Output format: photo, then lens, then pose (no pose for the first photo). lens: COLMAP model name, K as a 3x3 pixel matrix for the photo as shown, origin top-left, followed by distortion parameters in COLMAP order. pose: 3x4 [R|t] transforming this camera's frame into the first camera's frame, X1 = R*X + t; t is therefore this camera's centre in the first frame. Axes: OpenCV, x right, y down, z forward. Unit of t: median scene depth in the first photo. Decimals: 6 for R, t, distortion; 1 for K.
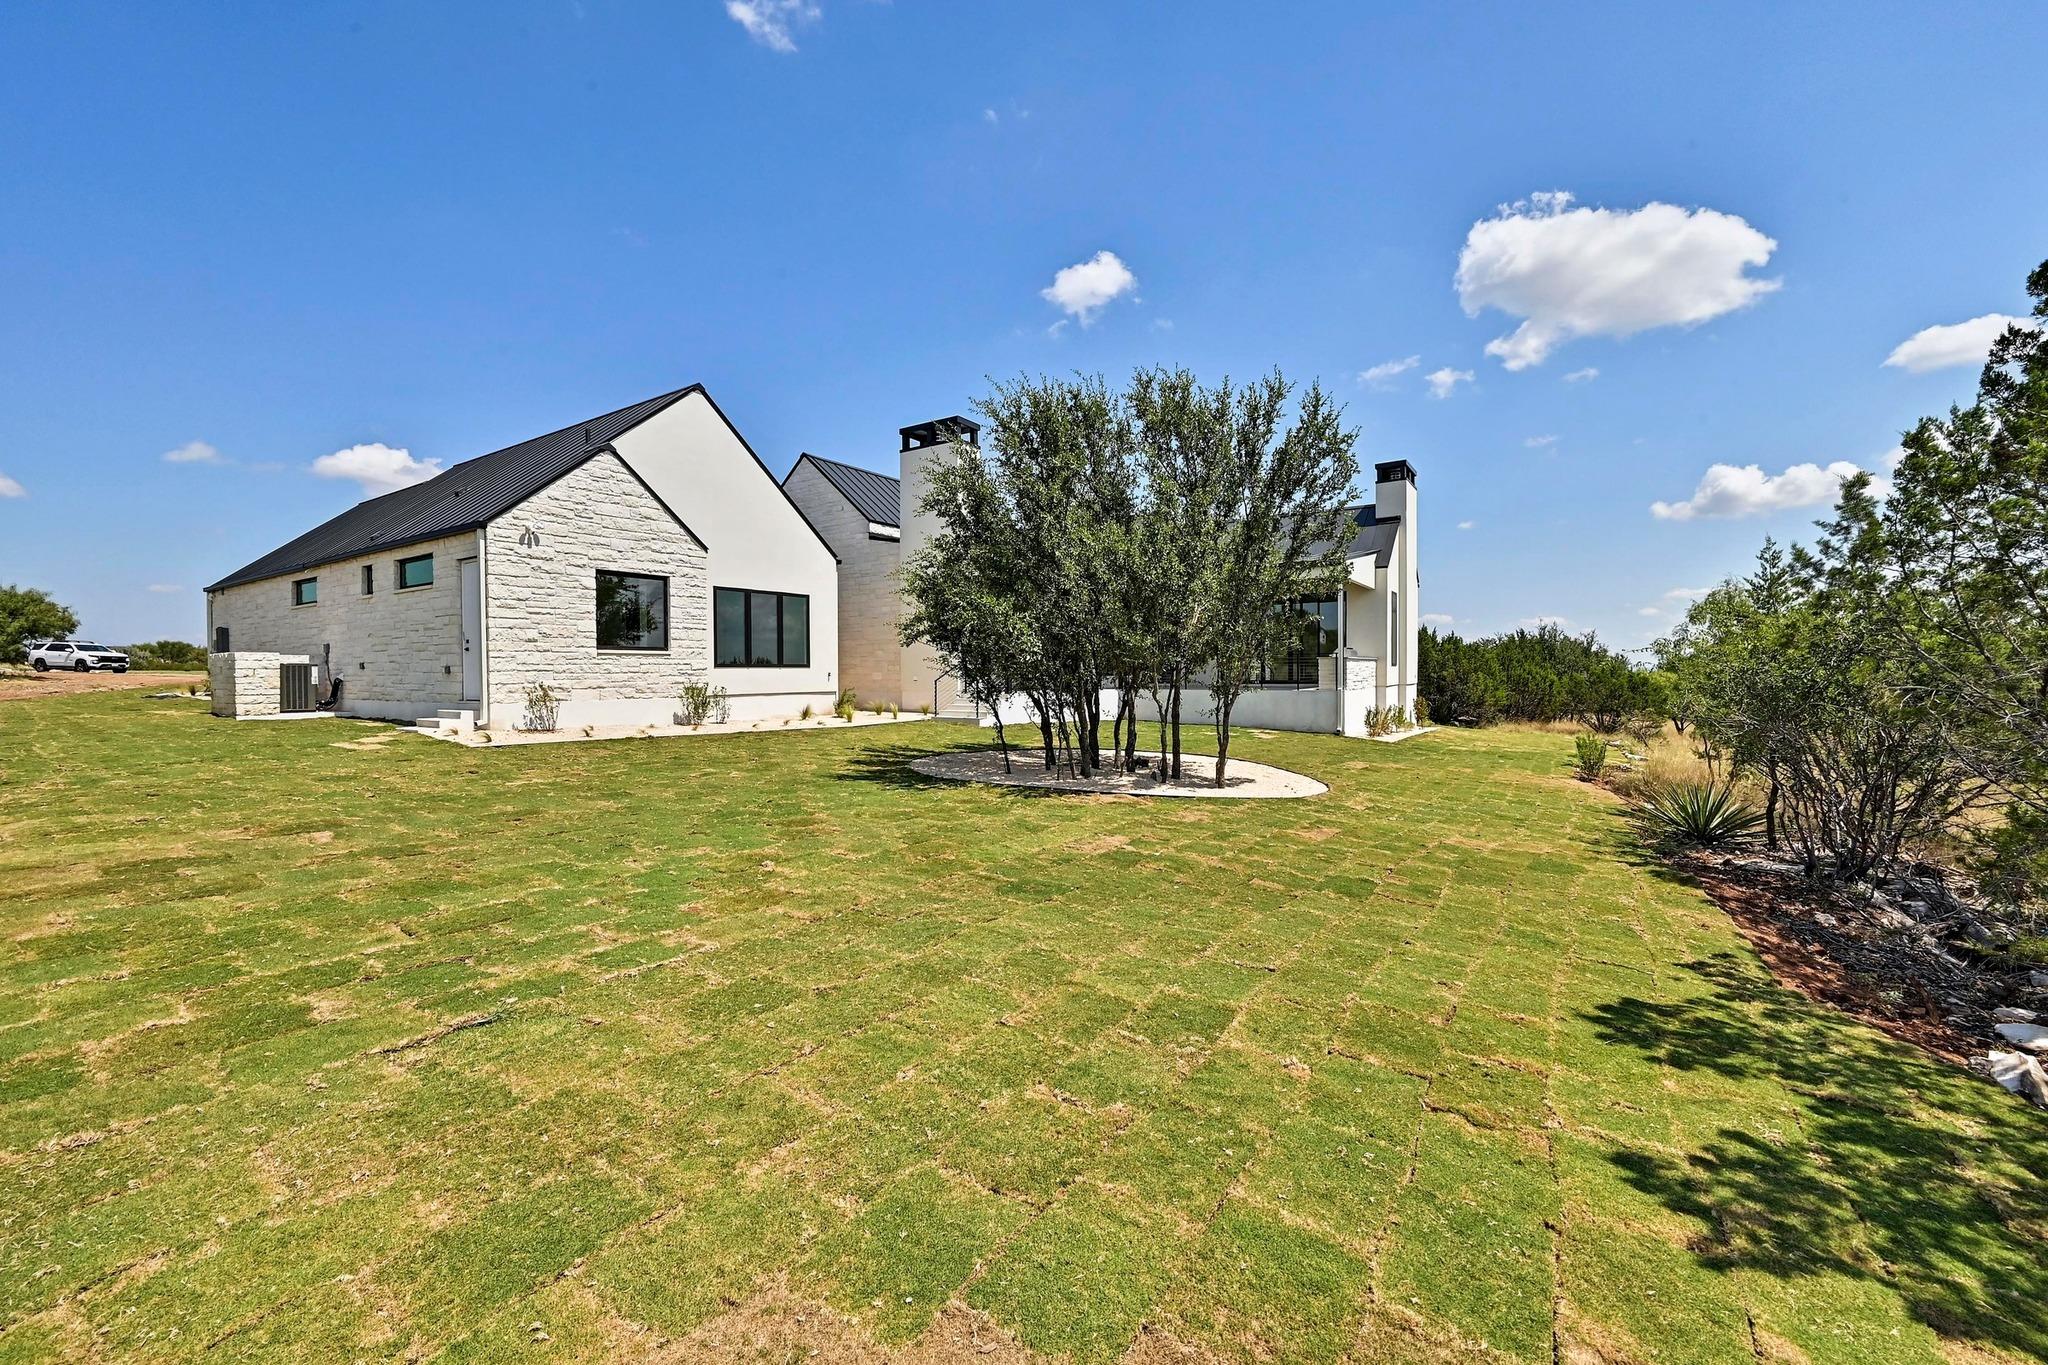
lens RADIAL K [[833.8, 0, 1019.4], [0, 833.8, 678.2], [0, 0, 1]] dist [0.002181, 0.000530]
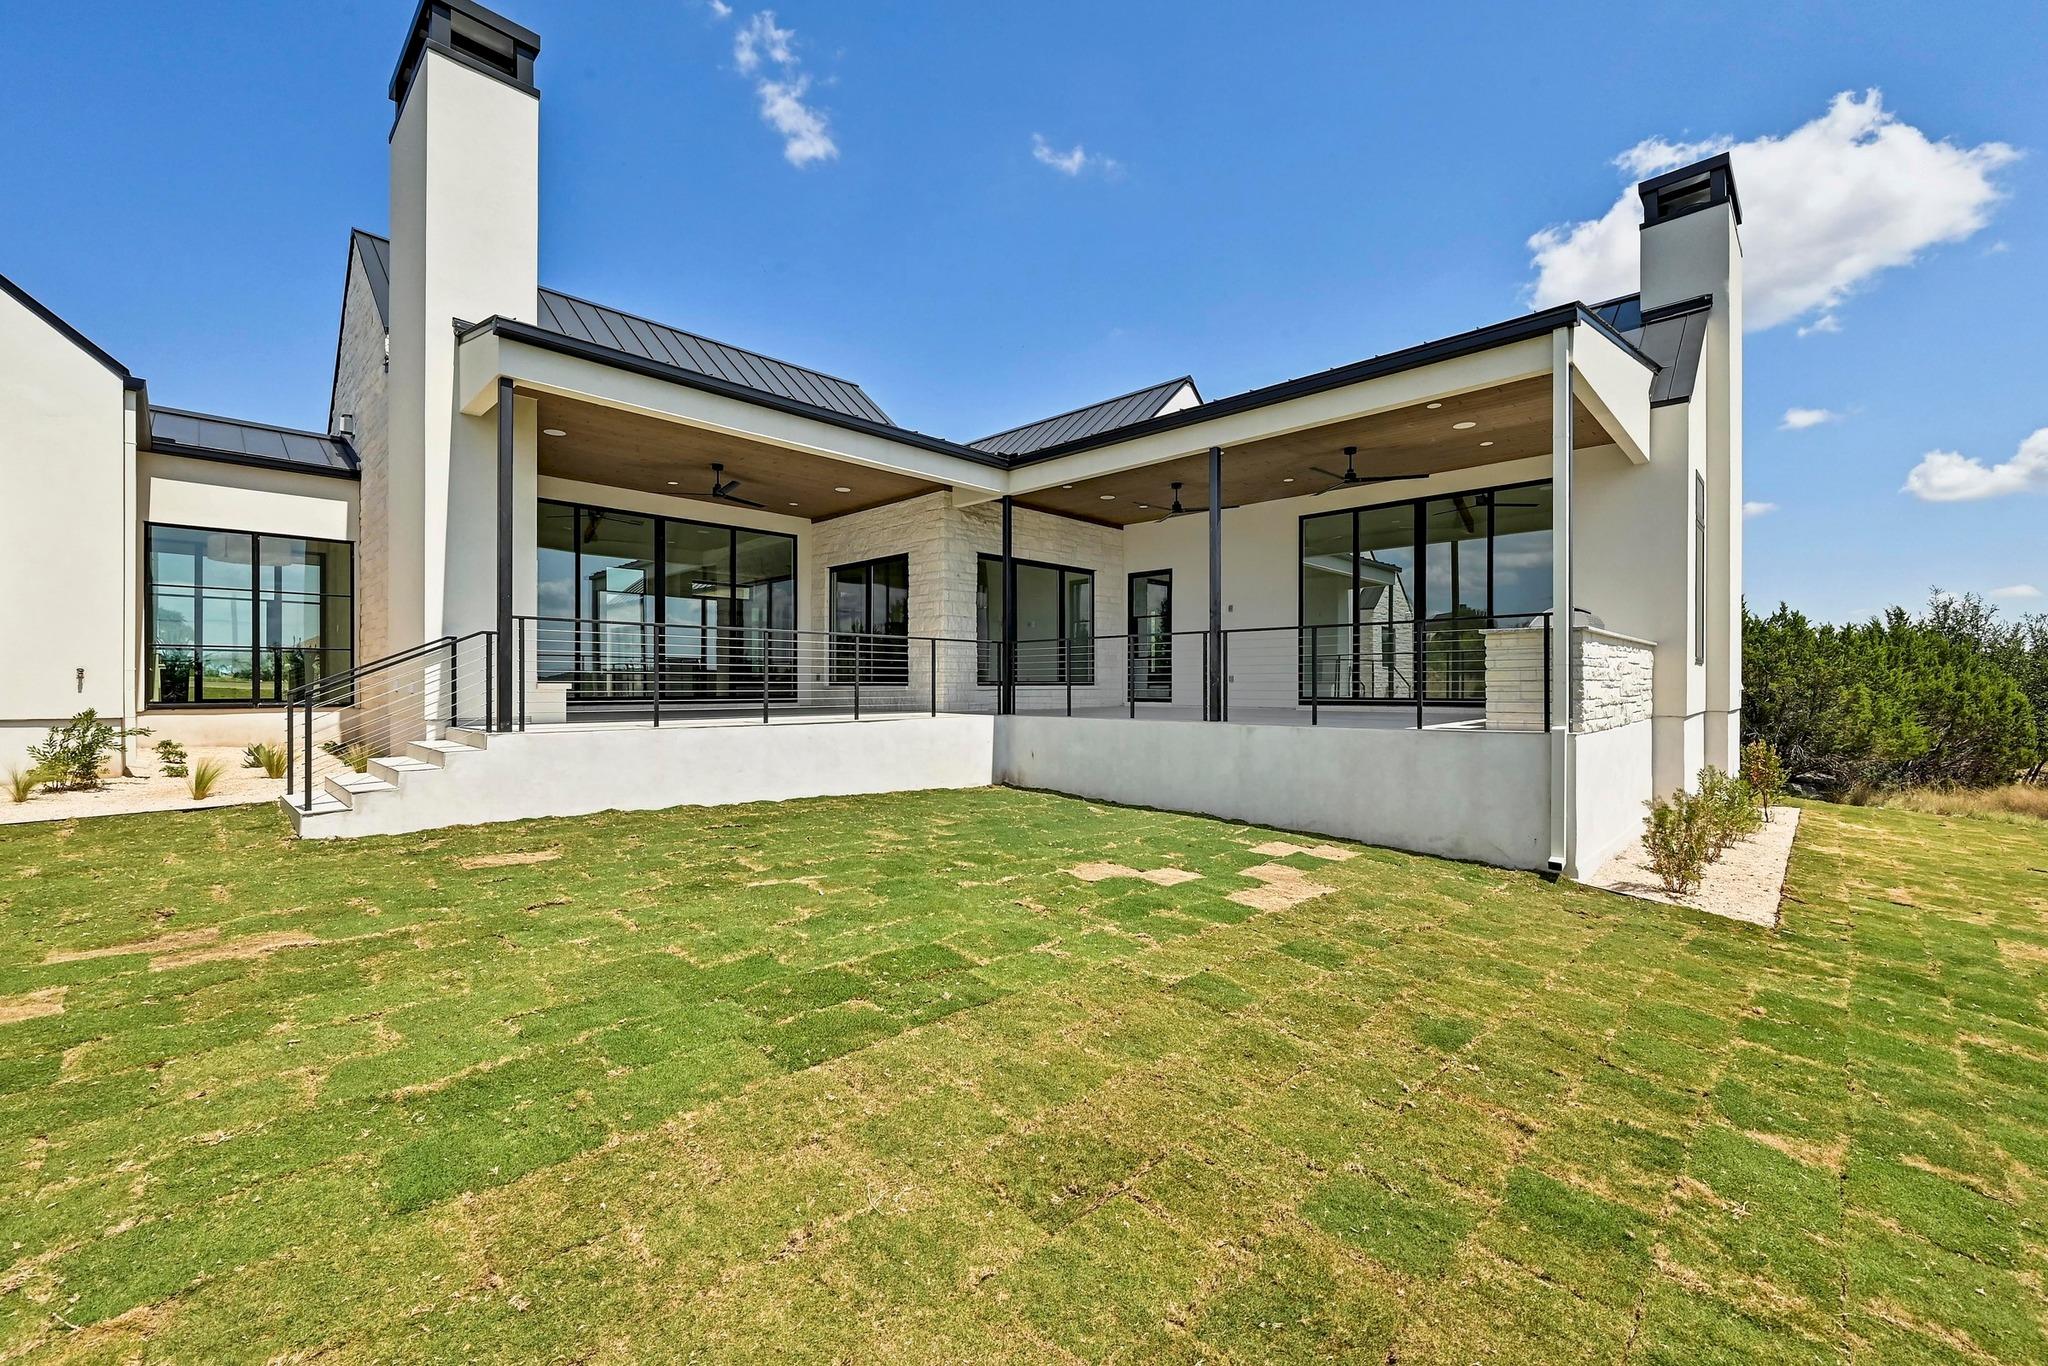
lens RADIAL K [[833.8, 0, 1027.7], [0, 833.8, 685.0], [0, 0, 1]] dist [0.002181, 0.000530]
pose [[0.985387, 0.009400, -0.170072, 0.205788], [-0.010394, 0.999934, -0.004955, 0.000212], [0.170014, 0.006651, 0.985419, 0.561100]]
